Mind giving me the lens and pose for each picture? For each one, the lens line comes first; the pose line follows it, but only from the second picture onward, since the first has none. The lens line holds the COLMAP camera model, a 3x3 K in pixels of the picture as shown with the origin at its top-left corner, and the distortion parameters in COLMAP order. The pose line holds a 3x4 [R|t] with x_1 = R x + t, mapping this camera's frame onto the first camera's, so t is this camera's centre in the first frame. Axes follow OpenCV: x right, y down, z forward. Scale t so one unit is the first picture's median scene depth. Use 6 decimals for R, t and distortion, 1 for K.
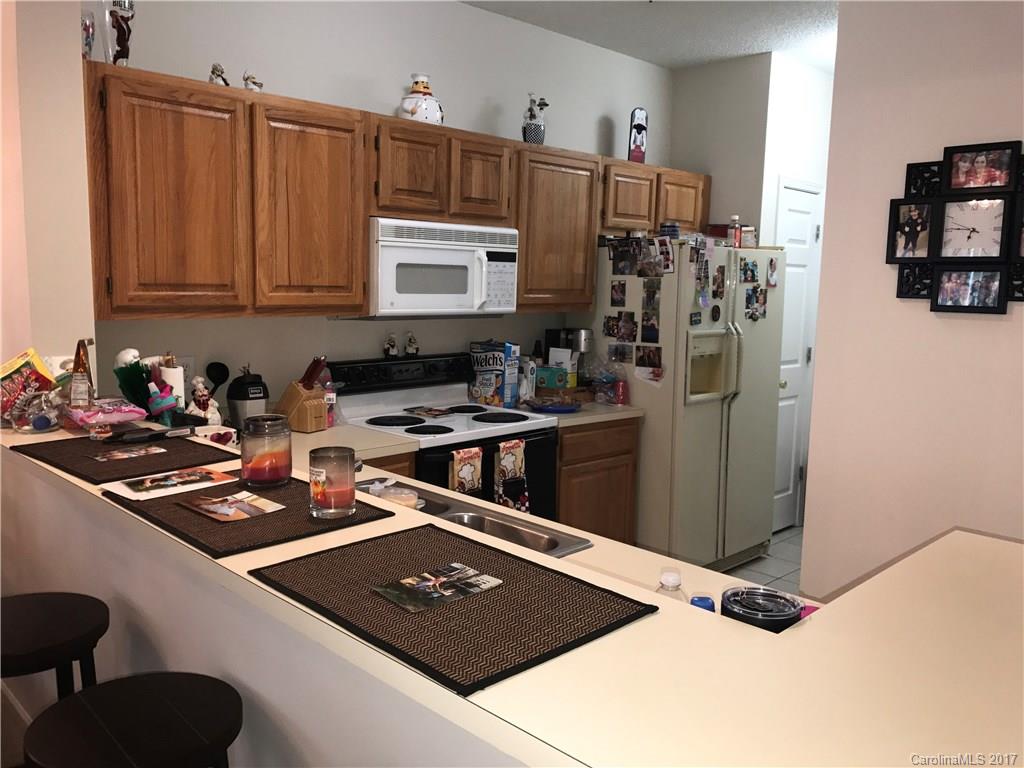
lens RADIAL K [[841.7, 0, 514.1], [0, 841.7, 390.2], [0, 0, 1]] dist [0.011419, -0.017664]
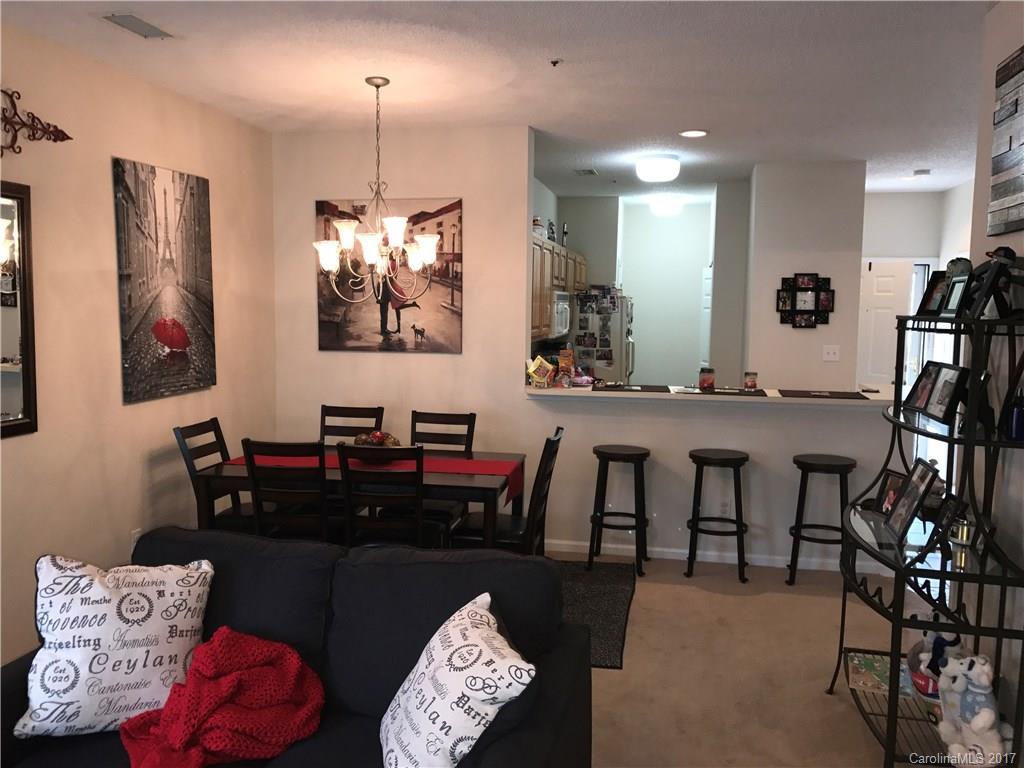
lens RADIAL K [[841.7, 0, 506.0], [0, 841.7, 378.7], [0, 0, 1]] dist [0.011419, -0.017664]
pose [[0.833252, -0.068819, 0.548594, -1.770197], [0.087125, 0.996170, -0.007368, 0.016227], [-0.545986, 0.053936, 0.836057, -0.813367]]
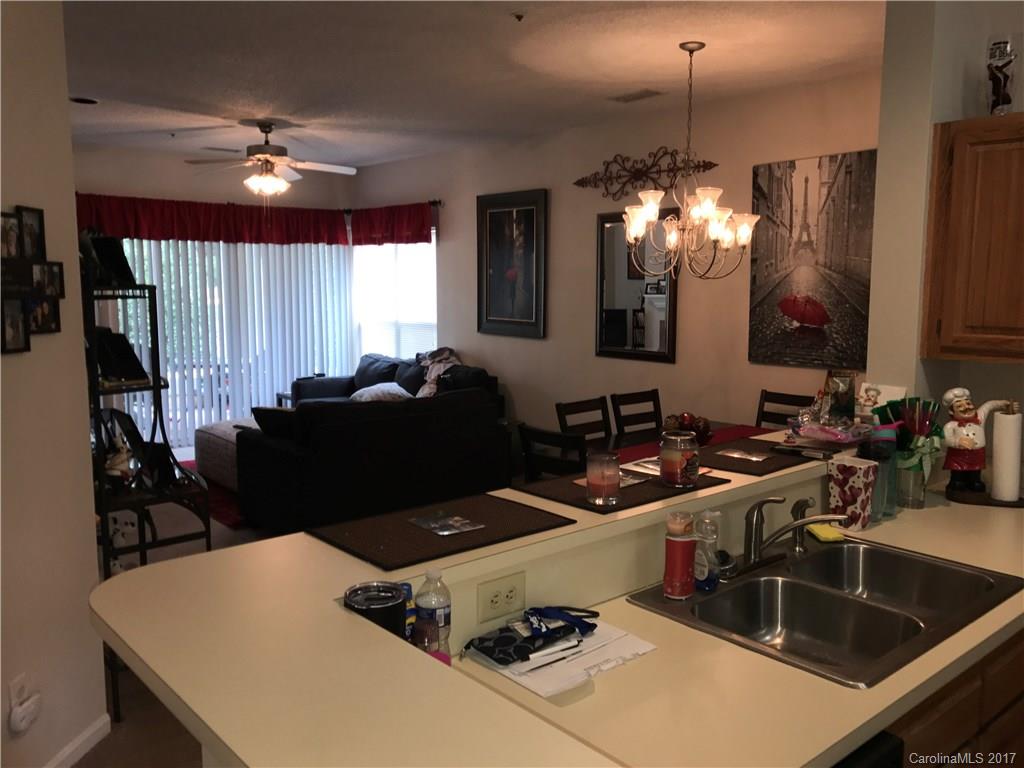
lens RADIAL K [[841.7, 0, 510.3], [0, 841.7, 384.8], [0, 0, 1]] dist [0.011419, -0.017664]
pose [[-0.069387, 0.089171, -0.993596, 0.613344], [-0.141490, 0.985048, 0.098285, -0.078229], [0.987505, 0.147404, -0.055733, 0.520161]]
